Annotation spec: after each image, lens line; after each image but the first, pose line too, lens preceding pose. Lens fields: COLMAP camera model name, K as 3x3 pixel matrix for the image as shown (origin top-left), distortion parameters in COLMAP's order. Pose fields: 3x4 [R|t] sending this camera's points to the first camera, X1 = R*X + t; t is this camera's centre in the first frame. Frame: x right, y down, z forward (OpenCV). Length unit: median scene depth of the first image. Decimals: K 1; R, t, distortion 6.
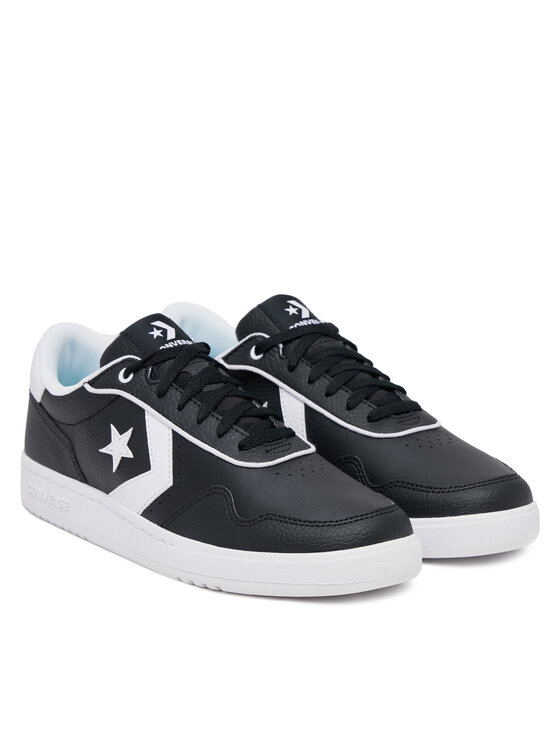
lens RADIAL K [[2186.6, 0, 279.7], [0, 2186.6, 373.5], [0, 0, 1]] dist [-1.322123, 0.000000]
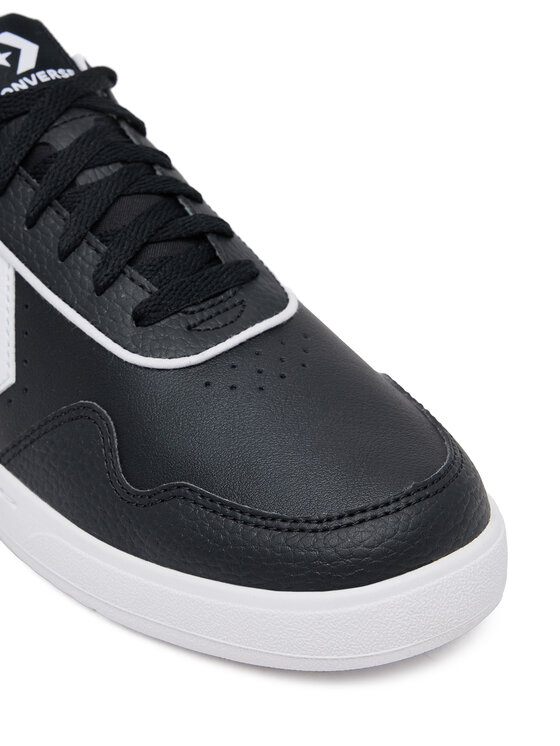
lens RADIAL K [[1212.2, 0, 279.6], [0, 1212.2, 372.8], [0, 0, 1]] dist [-0.169749, 0.000000]
pose [[0.993681, 0.025183, -0.109383, 0.043149], [0.018224, 0.925380, 0.378601, -0.056317], [0.110755, -0.378202, 0.919074, 0.738814]]
